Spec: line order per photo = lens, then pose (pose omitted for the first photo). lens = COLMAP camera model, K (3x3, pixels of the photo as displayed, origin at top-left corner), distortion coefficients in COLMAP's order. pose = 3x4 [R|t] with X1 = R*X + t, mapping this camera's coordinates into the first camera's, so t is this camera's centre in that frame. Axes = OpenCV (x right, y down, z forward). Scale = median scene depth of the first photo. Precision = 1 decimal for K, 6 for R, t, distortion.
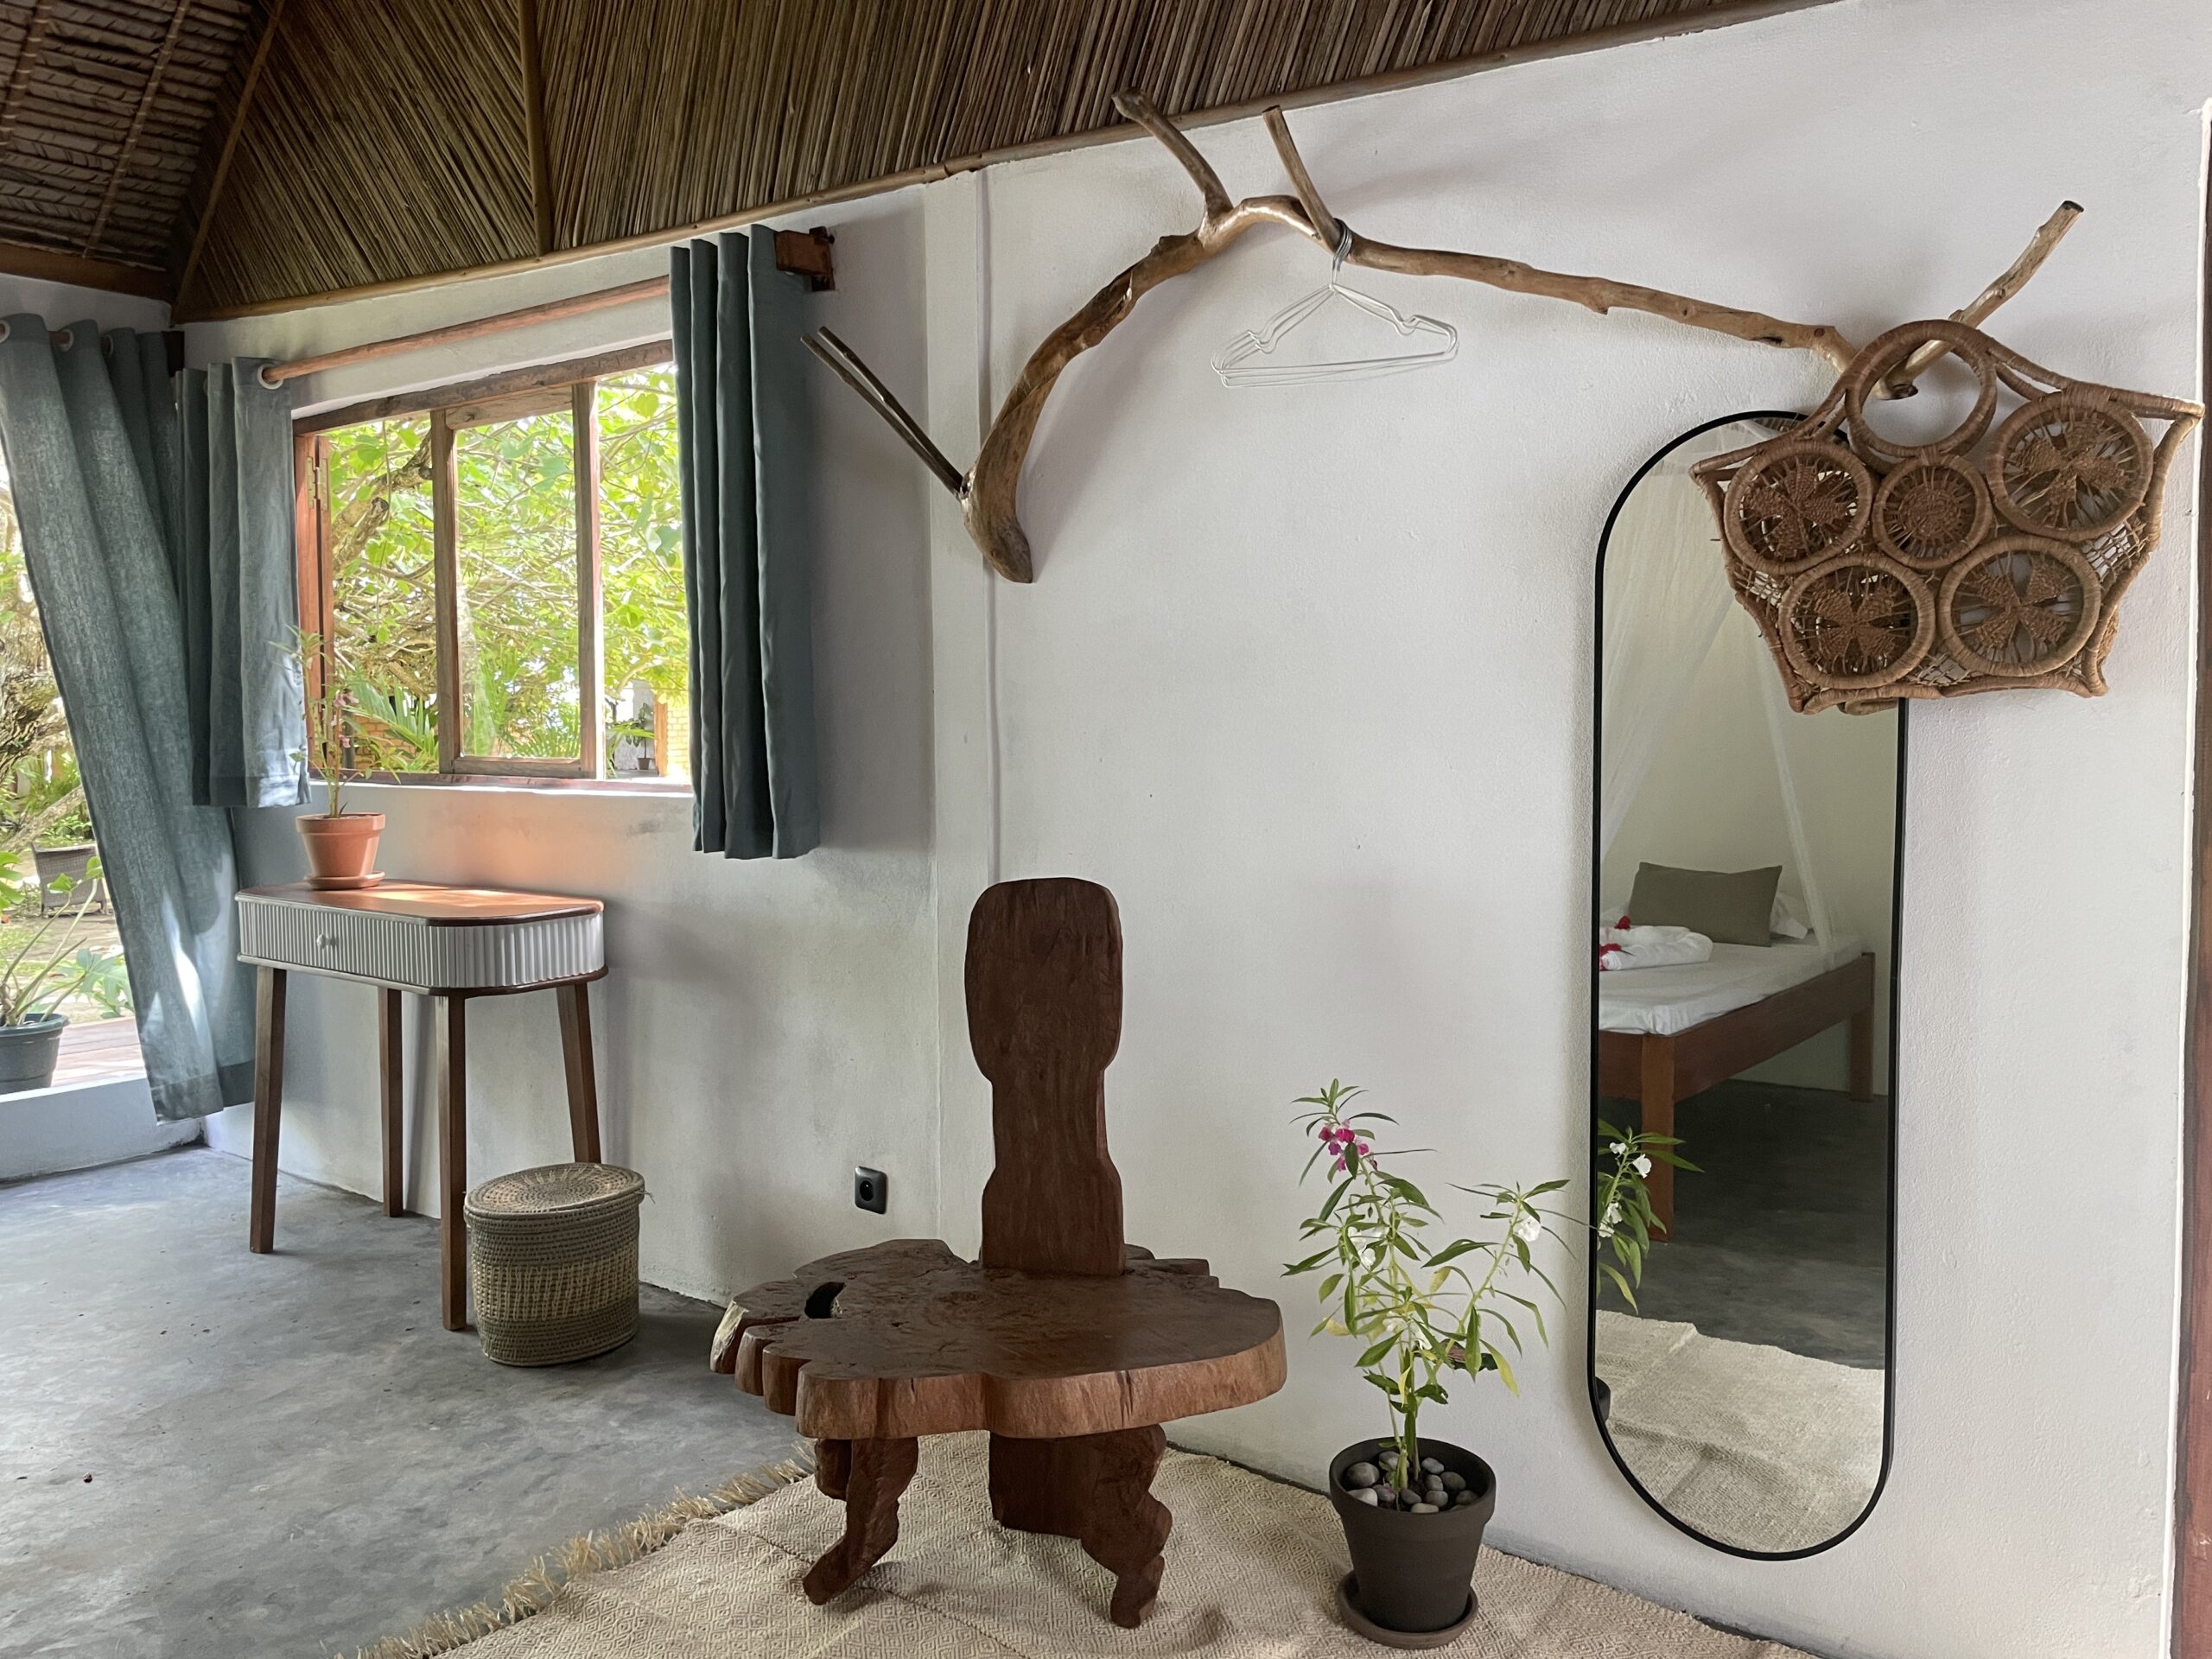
lens RADIAL K [[1705.0, 0, 1106.0], [0, 1705.0, 829.5], [0, 0, 1]] dist [0.063382, -0.090640]
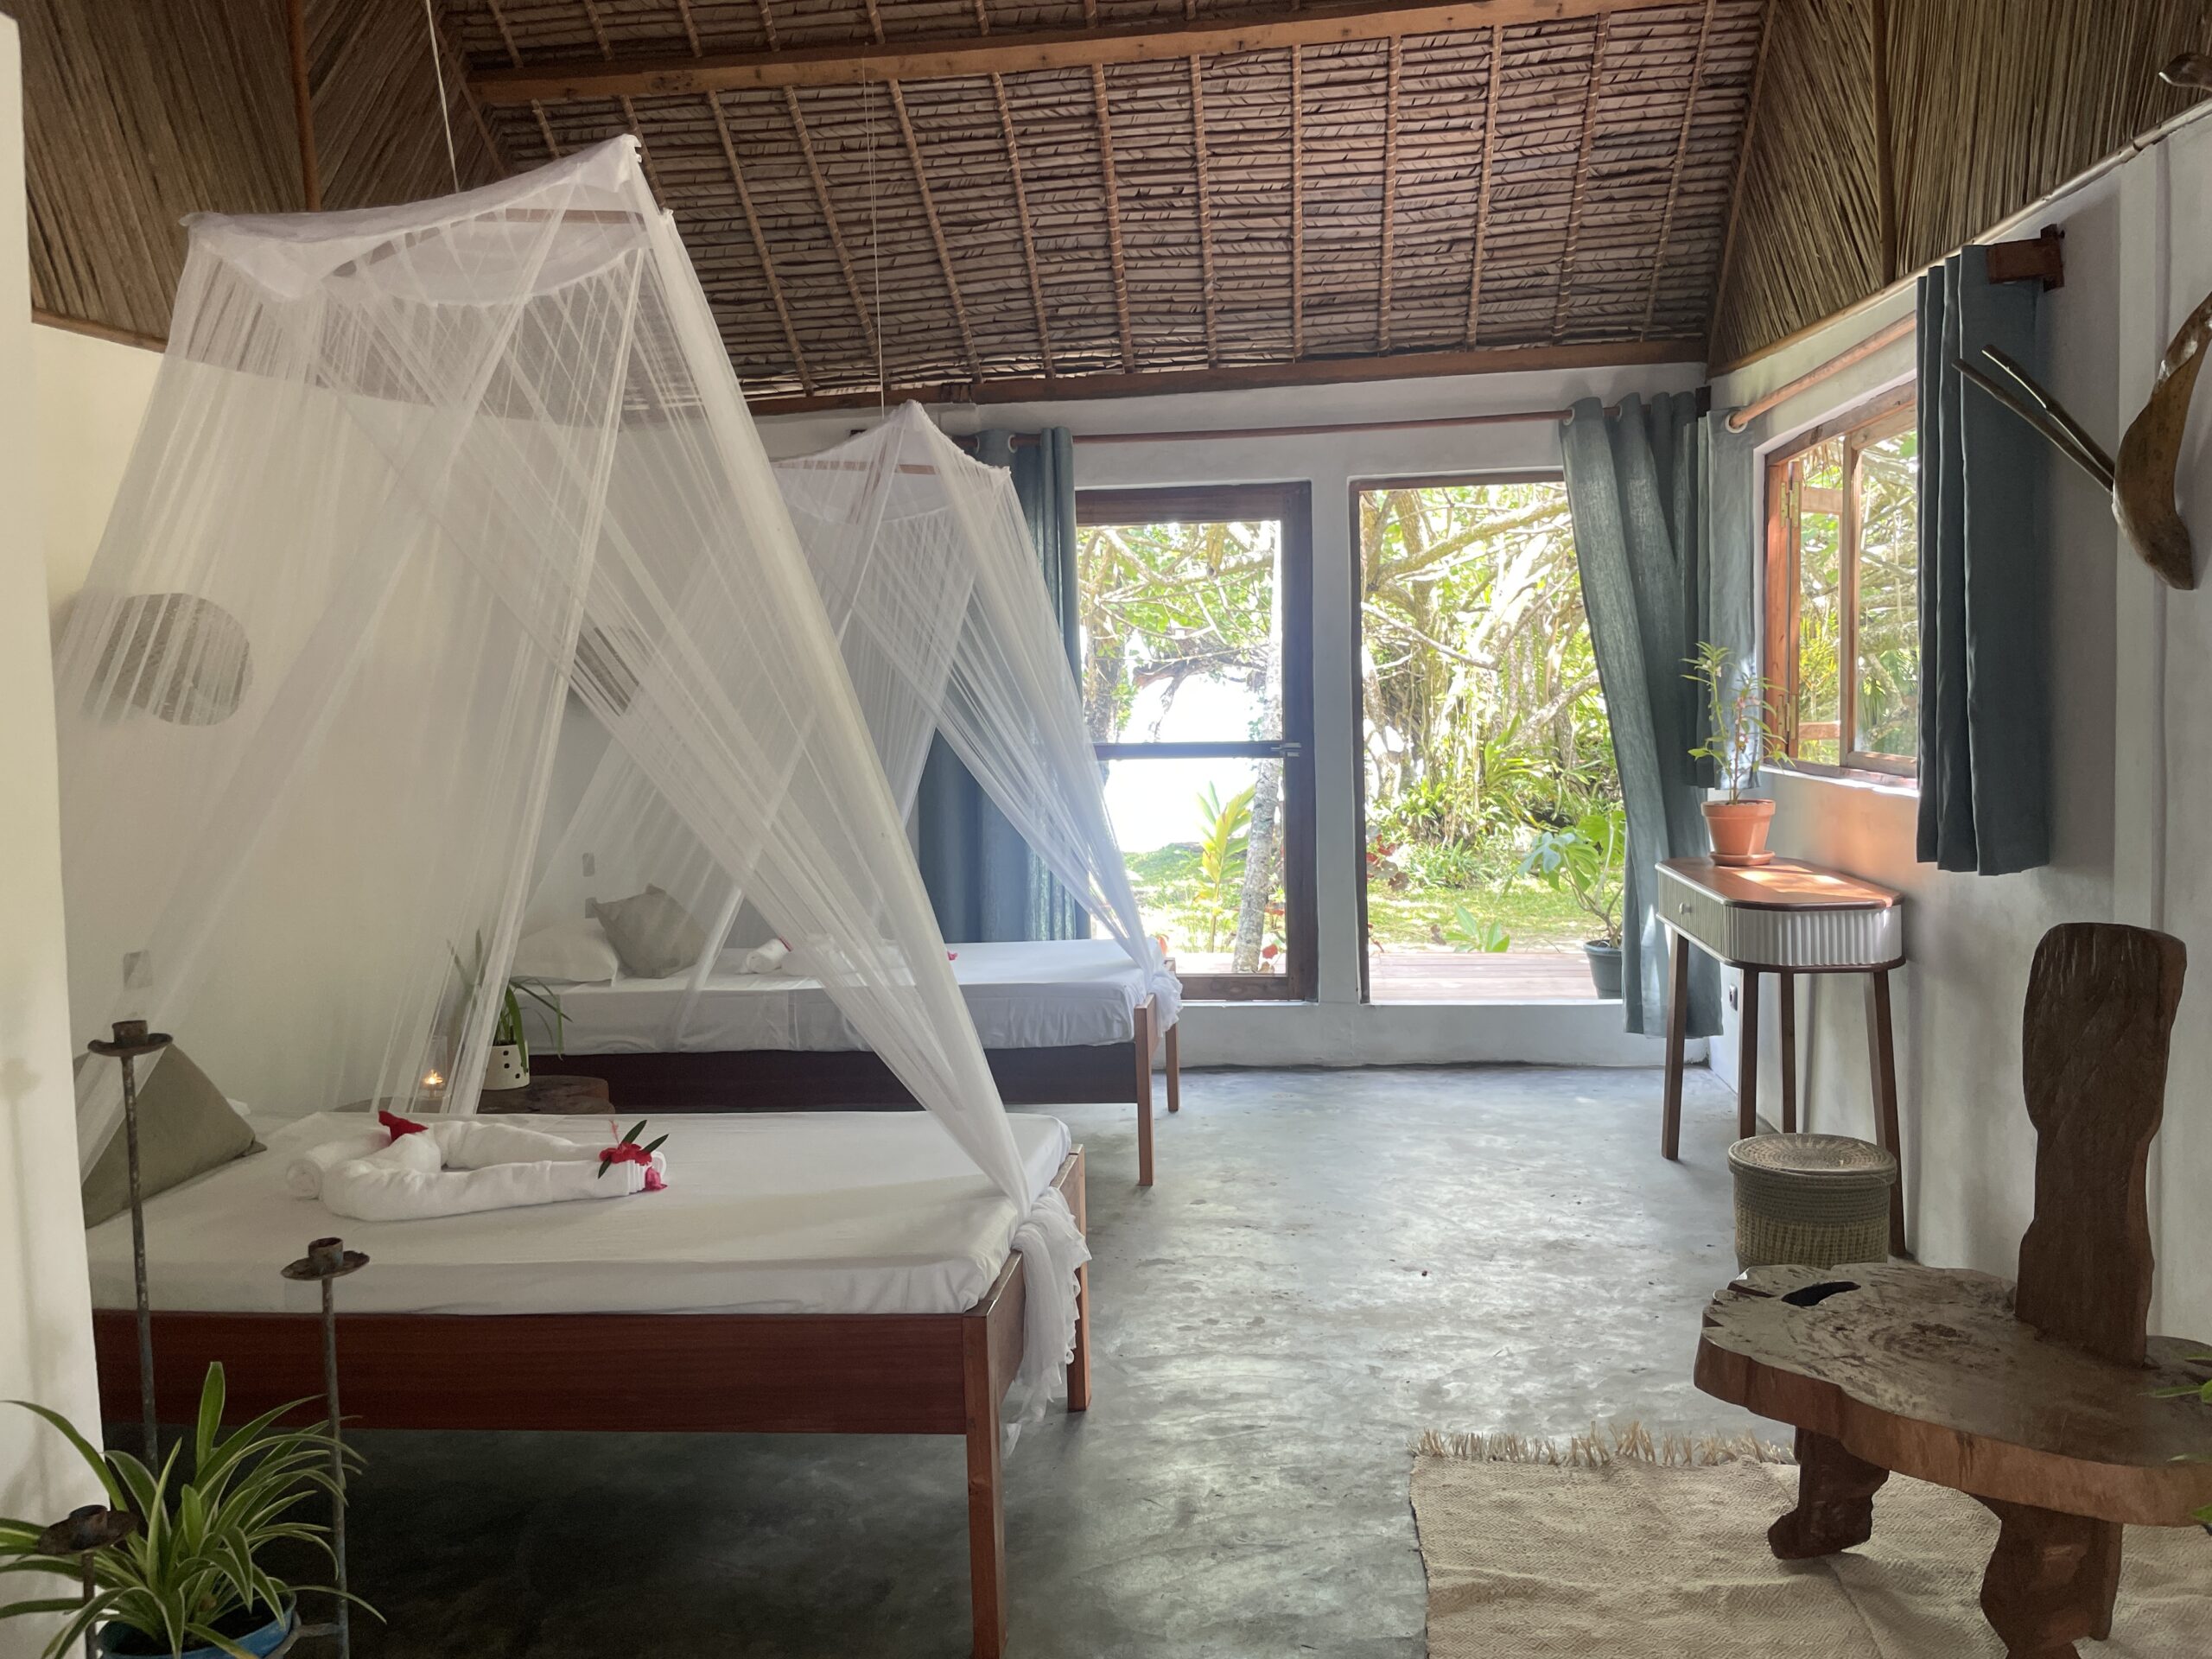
lens RADIAL K [[1705.0, 0, 1106.0], [0, 1705.0, 829.5], [0, 0, 1]] dist [0.063382, -0.090640]
pose [[0.507436, 0.059911, -0.859604, 0.323187], [-0.028232, 0.998200, 0.052905, -0.037591], [0.861227, -0.002578, 0.508214, 0.039983]]
